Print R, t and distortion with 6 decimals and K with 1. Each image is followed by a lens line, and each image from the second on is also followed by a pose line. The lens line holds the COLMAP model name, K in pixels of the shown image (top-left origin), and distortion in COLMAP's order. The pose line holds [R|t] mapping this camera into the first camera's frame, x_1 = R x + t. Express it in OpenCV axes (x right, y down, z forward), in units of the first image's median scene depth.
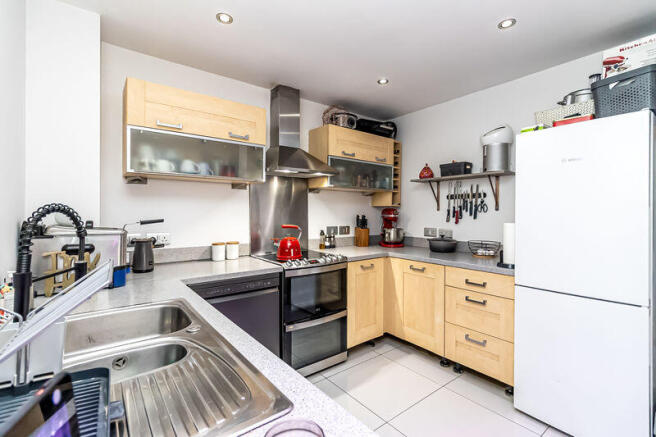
lens RADIAL K [[298.2, 0, 325.4], [0, 298.2, 216.0], [0, 0, 1]] dist [0.003015, -0.000096]
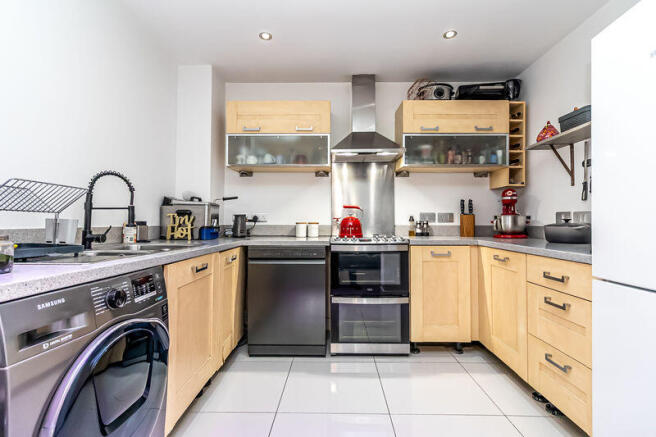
lens RADIAL K [[298.2, 0, 328.1], [0, 298.2, 217.5], [0, 0, 1]] dist [0.003015, -0.000096]
pose [[0.784283, -0.007965, -0.620352, 0.404312], [-0.008918, 0.999670, -0.024109, 0.086385], [0.620339, 0.024441, 0.783953, 0.118240]]
